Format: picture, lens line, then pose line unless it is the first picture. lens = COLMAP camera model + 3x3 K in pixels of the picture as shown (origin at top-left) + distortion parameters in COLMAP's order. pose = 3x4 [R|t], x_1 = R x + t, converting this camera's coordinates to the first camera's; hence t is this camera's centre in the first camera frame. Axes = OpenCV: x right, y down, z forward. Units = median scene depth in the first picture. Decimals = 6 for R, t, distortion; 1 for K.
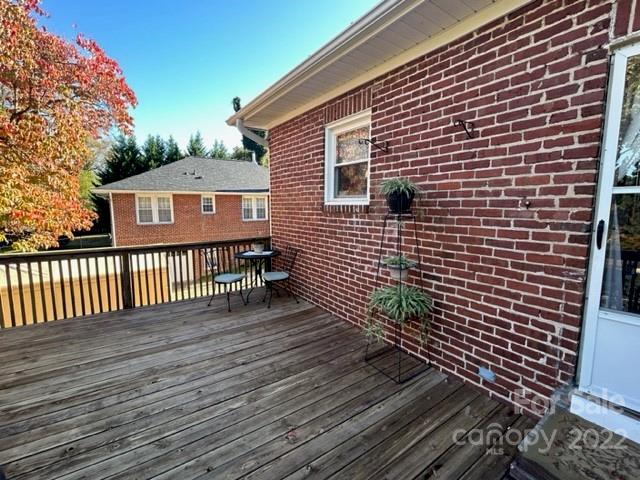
lens RADIAL K [[288.5, 0, 318.6], [0, 288.5, 239.1], [0, 0, 1]] dist [-0.001286, 0.000236]
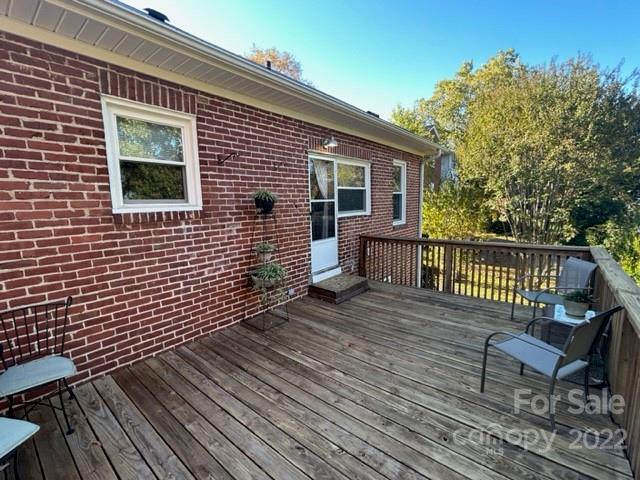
lens RADIAL K [[288.5, 0, 318.6], [0, 288.5, 239.1], [0, 0, 1]] dist [-0.001286, 0.000236]
pose [[-0.279528, -0.116052, 0.953098, -0.901139], [0.136909, 0.977707, 0.159202, -0.120835], [-0.950326, 0.174989, -0.257408, 0.865351]]
